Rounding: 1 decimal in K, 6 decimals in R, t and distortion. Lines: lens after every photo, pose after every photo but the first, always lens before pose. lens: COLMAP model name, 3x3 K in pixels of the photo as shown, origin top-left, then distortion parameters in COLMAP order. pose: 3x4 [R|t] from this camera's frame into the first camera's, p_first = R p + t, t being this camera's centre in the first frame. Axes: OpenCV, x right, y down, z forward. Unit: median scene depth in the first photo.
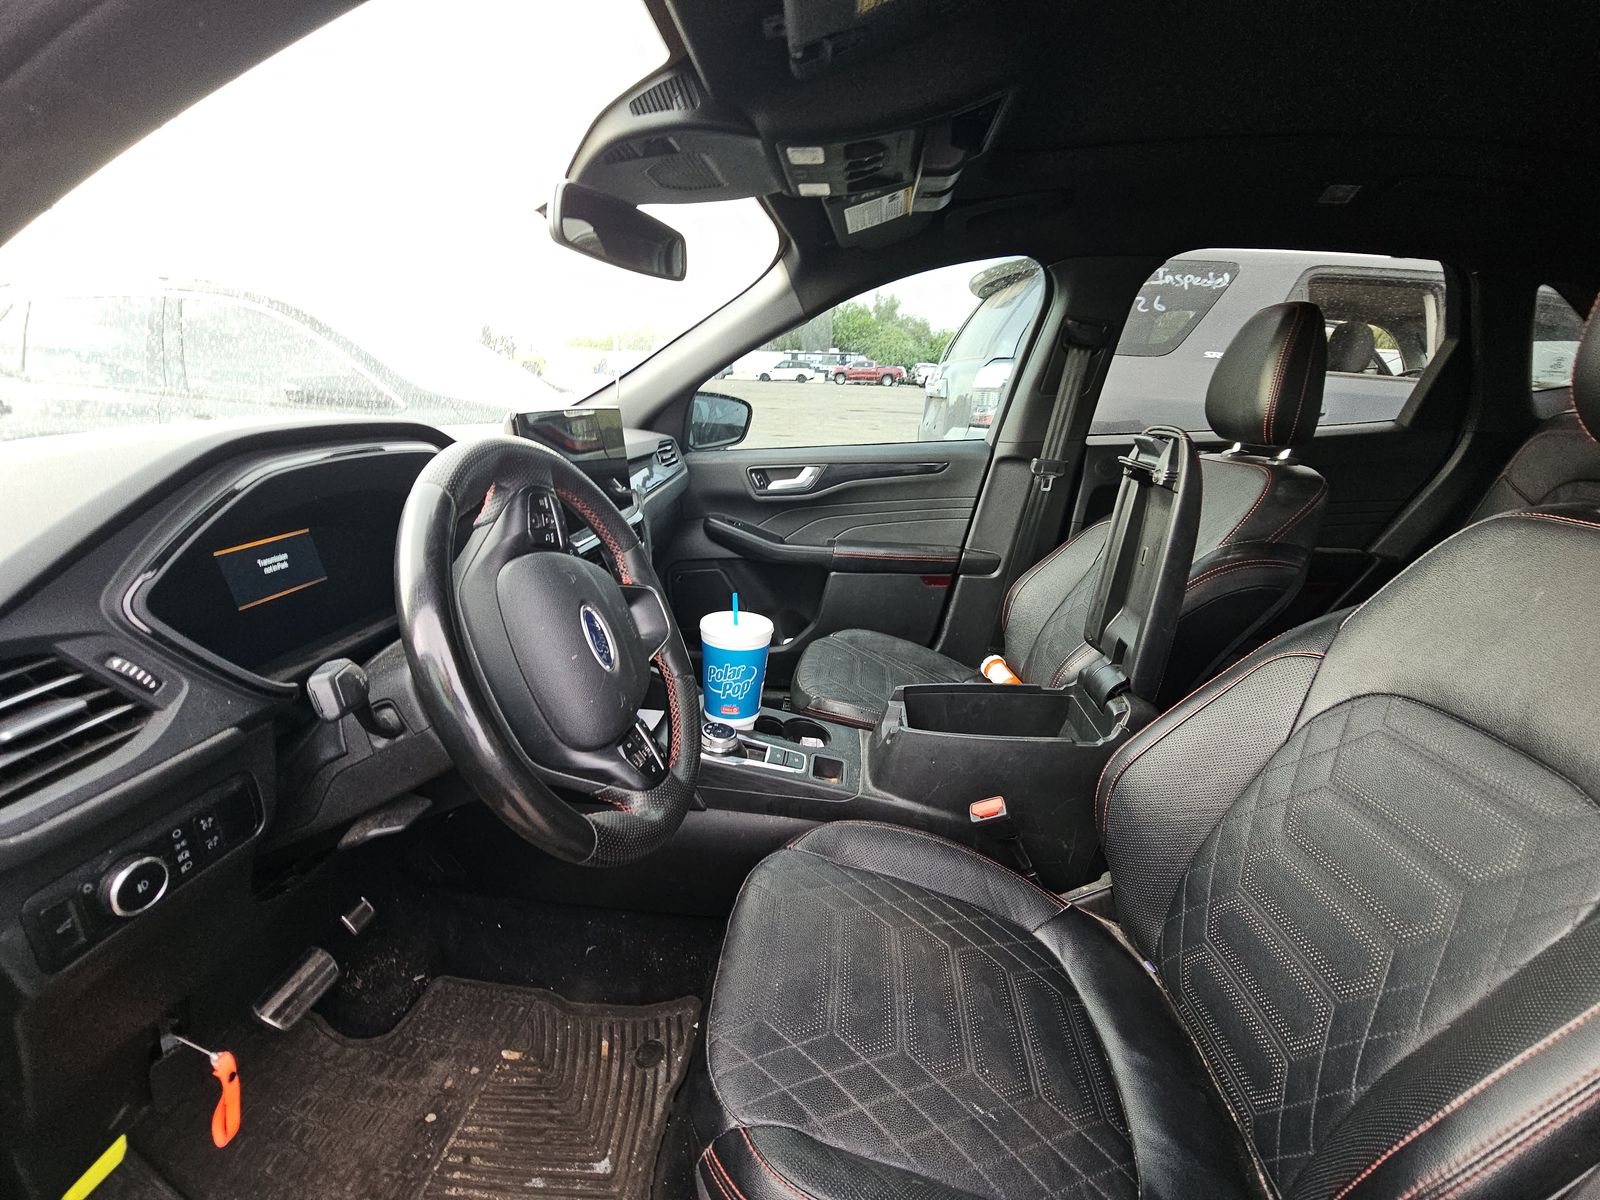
lens RADIAL K [[643.4, 0, 800.0], [0, 643.4, 600.0], [0, 0, 1]] dist [0.001139, -0.000162]
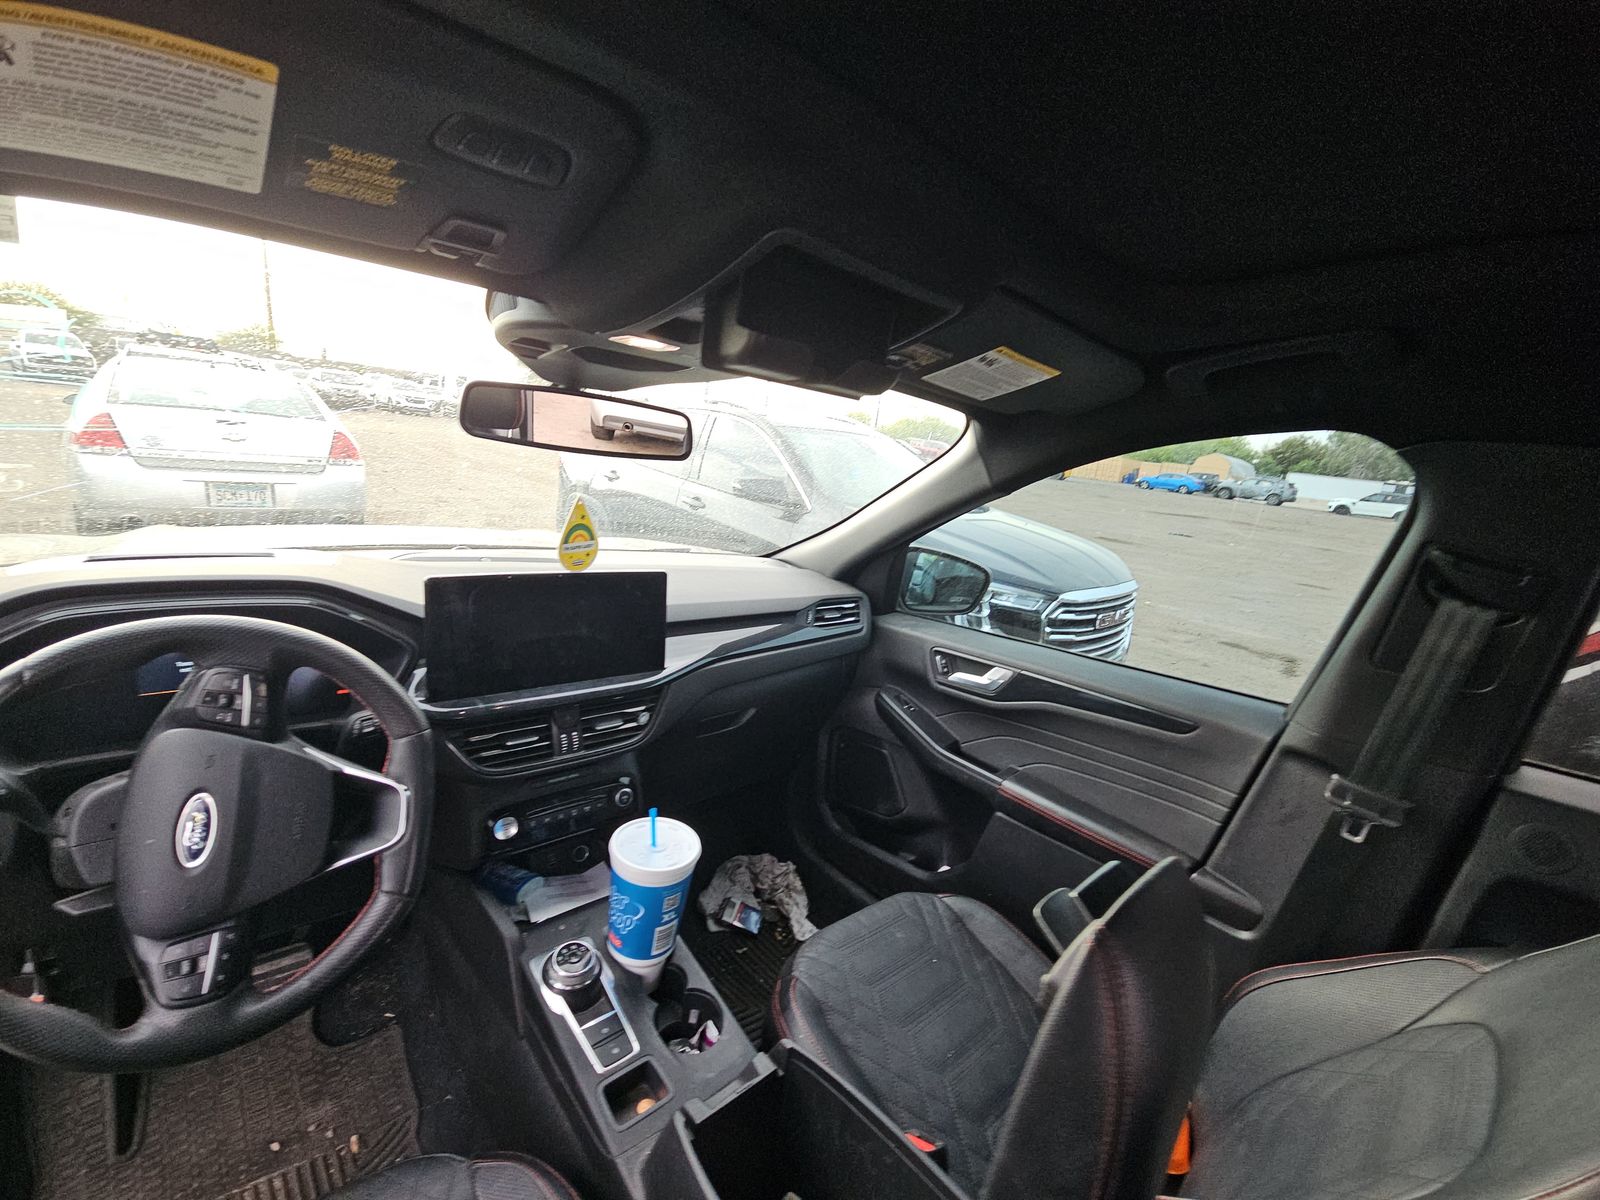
lens RADIAL K [[646.1, 0, 800.0], [0, 646.1, 600.0], [0, 0, 1]] dist [-0.008311, -0.000064]
pose [[0.730499, 0.211630, -0.649295, 0.334406], [-0.308303, 0.950567, -0.037035, -0.188424], [0.609361, 0.227234, 0.759634, 0.261375]]
